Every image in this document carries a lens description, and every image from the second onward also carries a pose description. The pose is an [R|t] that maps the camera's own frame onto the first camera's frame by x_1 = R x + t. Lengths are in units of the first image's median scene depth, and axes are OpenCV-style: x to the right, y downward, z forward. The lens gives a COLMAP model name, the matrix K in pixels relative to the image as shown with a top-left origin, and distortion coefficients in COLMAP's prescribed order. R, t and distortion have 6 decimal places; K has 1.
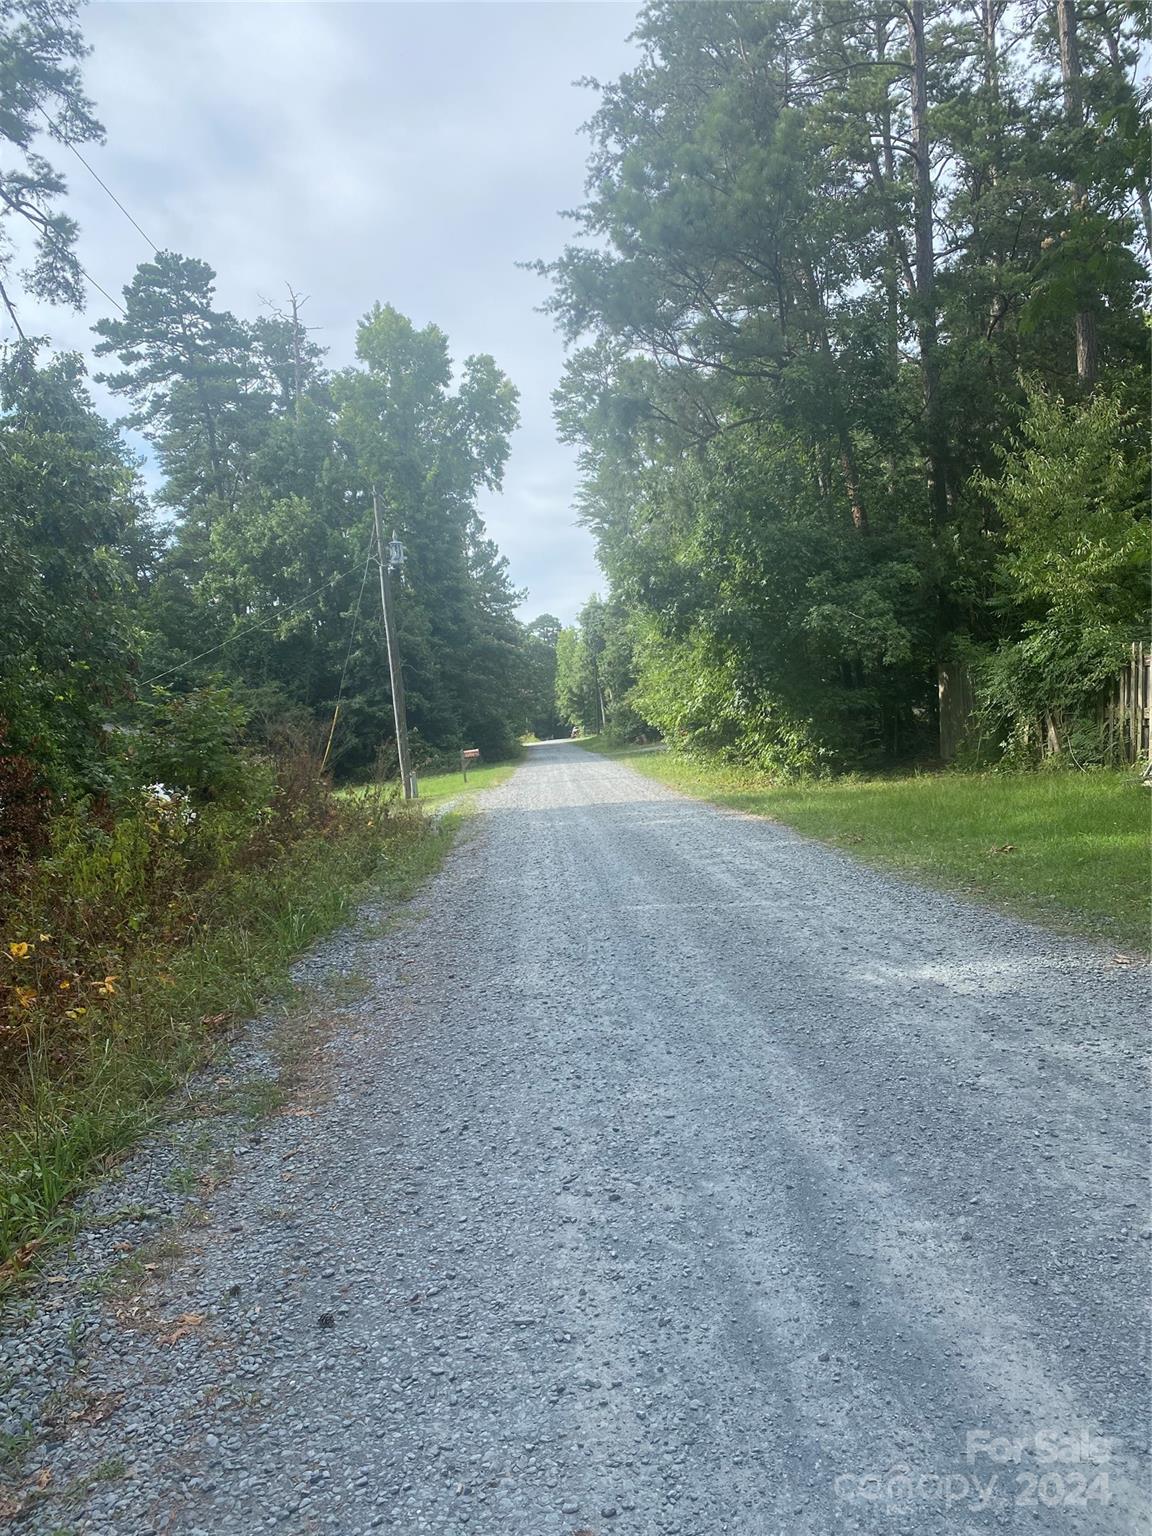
lens RADIAL K [[1202.0, 0, 576.0], [0, 1202.0, 768.0], [0, 0, 1]] dist [0.091610, -0.147118]
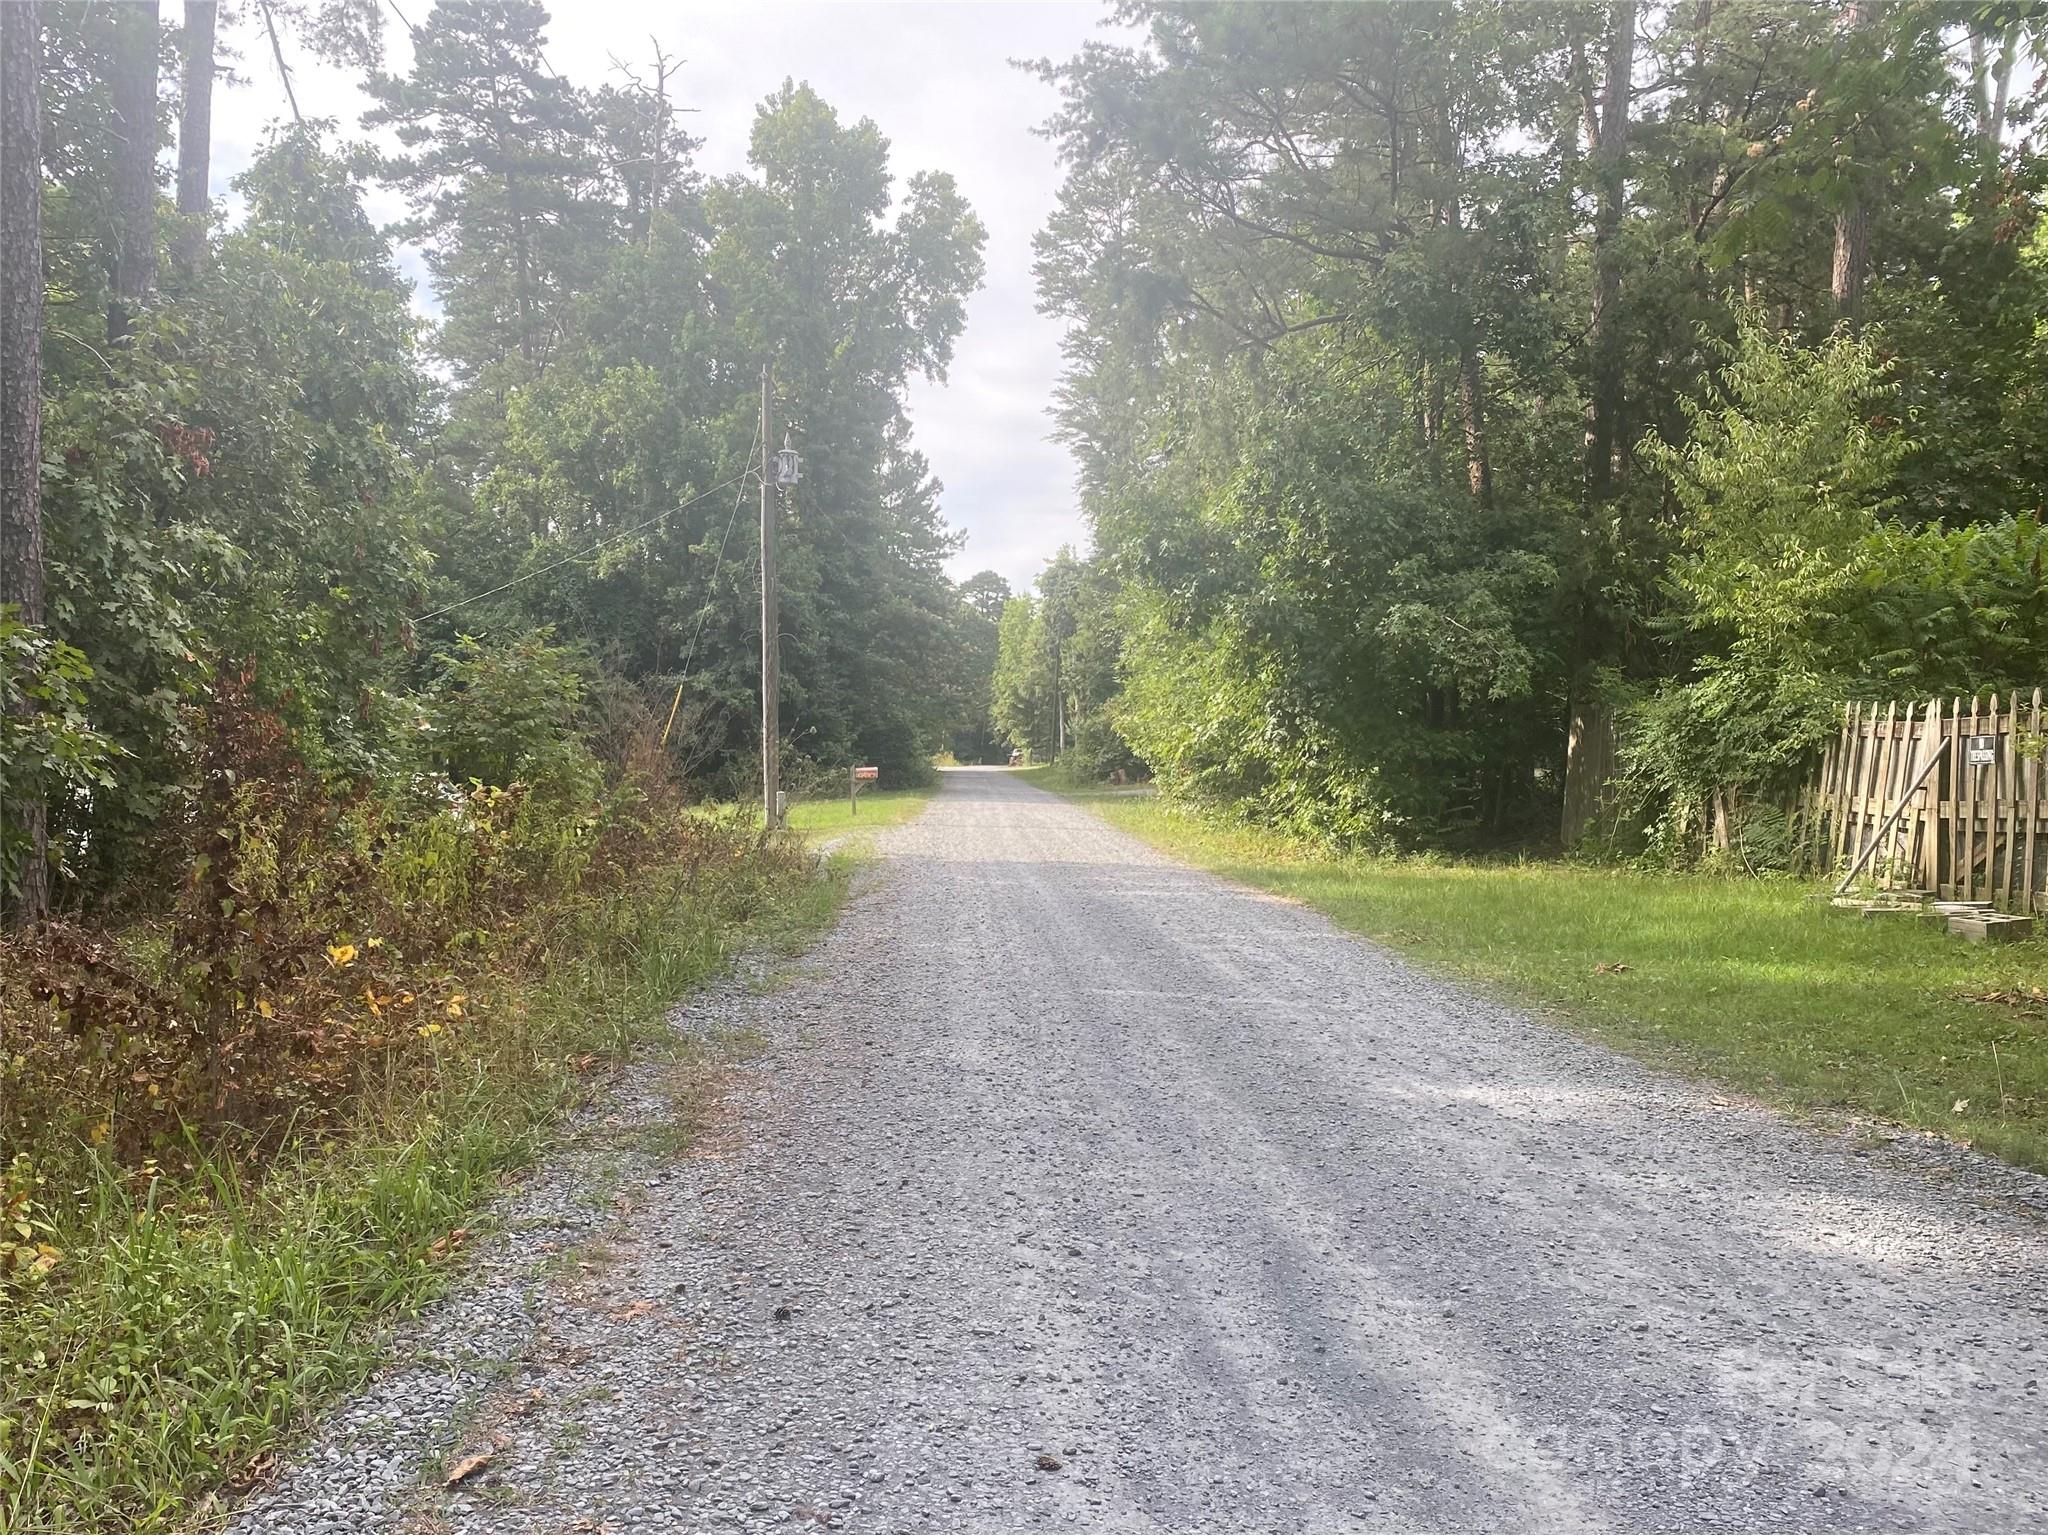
lens RADIAL K [[1562.9, 0, 971.1], [0, 1562.9, 841.6], [0, 0, 1]] dist [0.068009, -0.097156]
pose [[0.994177, 0.097624, -0.045630, 0.012089], [-0.096194, 0.994830, 0.032547, -0.006348], [0.048572, -0.027968, 0.998428, 0.102821]]
